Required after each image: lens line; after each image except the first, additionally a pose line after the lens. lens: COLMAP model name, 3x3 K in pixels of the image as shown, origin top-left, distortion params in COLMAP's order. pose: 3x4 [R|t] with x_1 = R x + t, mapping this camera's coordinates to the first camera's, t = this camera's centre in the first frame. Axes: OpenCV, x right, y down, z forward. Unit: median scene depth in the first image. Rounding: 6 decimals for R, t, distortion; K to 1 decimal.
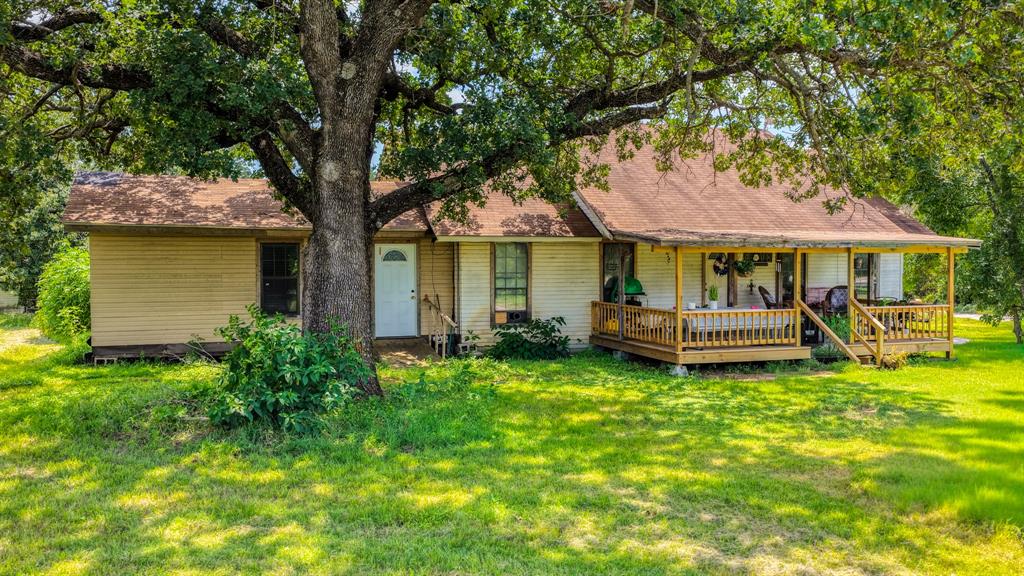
lens RADIAL K [[862.8, 0, 511.3], [0, 862.8, 285.5], [0, 0, 1]] dist [0.008310, 0.016029]
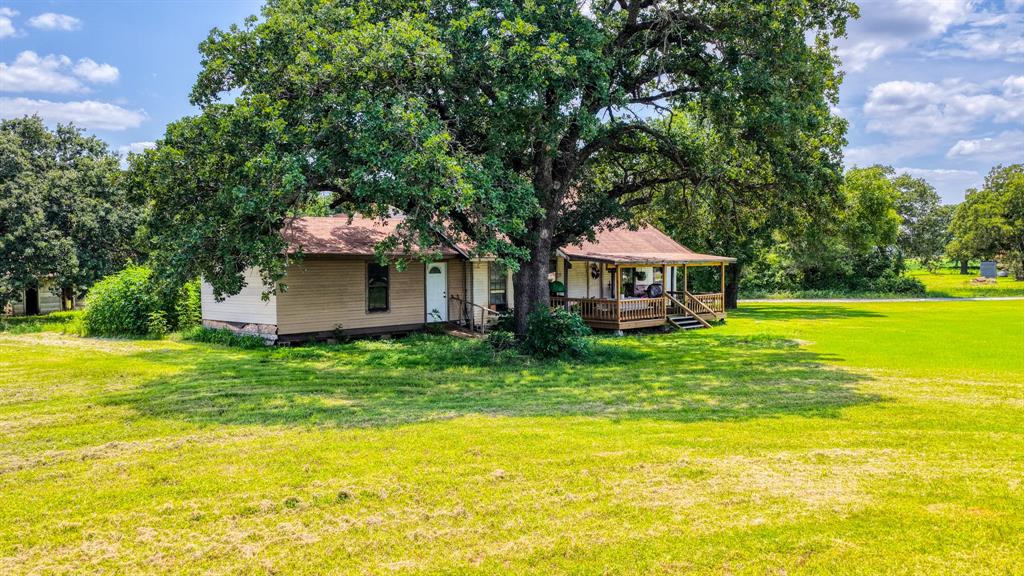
lens RADIAL K [[862.8, 0, 511.9], [0, 862.8, 288.5], [0, 0, 1]] dist [0.008310, 0.016029]
pose [[0.911594, -0.022555, 0.410472, -0.649083], [0.019313, 0.999741, 0.012044, -0.017907], [-0.410638, -0.003051, 0.911793, -0.475686]]
